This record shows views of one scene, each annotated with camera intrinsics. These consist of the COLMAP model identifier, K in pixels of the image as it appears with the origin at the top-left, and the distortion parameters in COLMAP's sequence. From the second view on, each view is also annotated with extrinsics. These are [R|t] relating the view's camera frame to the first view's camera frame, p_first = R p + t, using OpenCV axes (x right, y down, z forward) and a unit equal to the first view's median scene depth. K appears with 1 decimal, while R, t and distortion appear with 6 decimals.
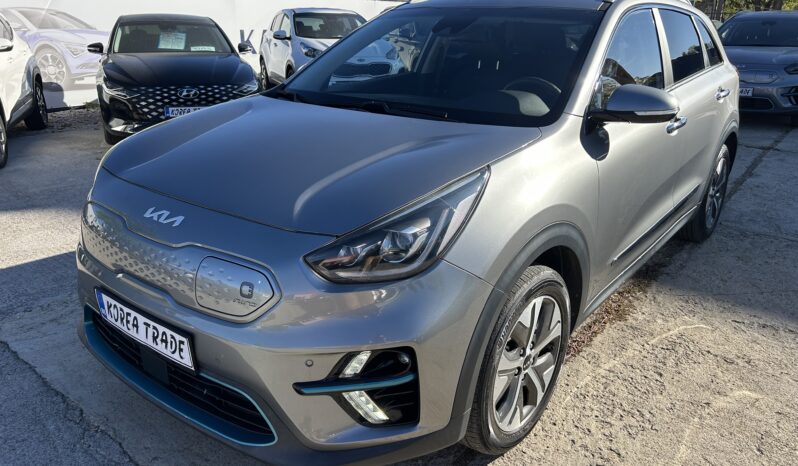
lens RADIAL K [[611.5, 0, 393.6], [0, 611.5, 232.4], [0, 0, 1]] dist [0.070609, -0.093121]
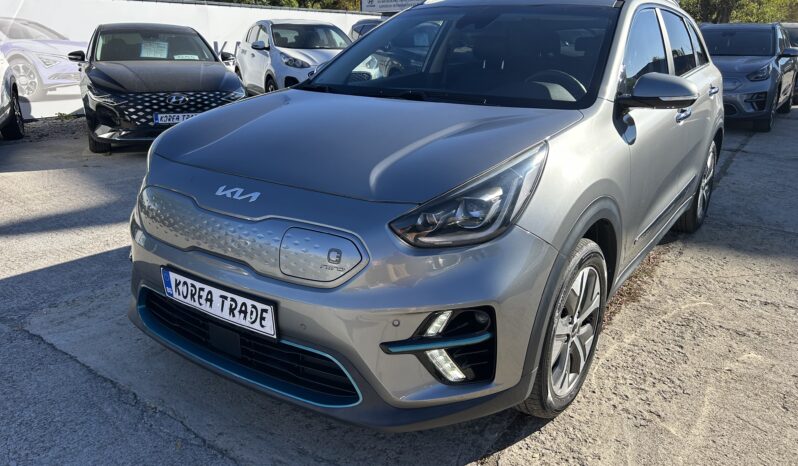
lens RADIAL K [[611.5, 0, 393.6], [0, 611.5, 232.4], [0, 0, 1]] dist [0.070609, -0.093121]
pose [[0.997957, -0.017136, 0.061555, -0.141556], [0.018615, 0.999550, -0.023542, 0.056136], [-0.061123, 0.024640, 0.997826, -0.040146]]
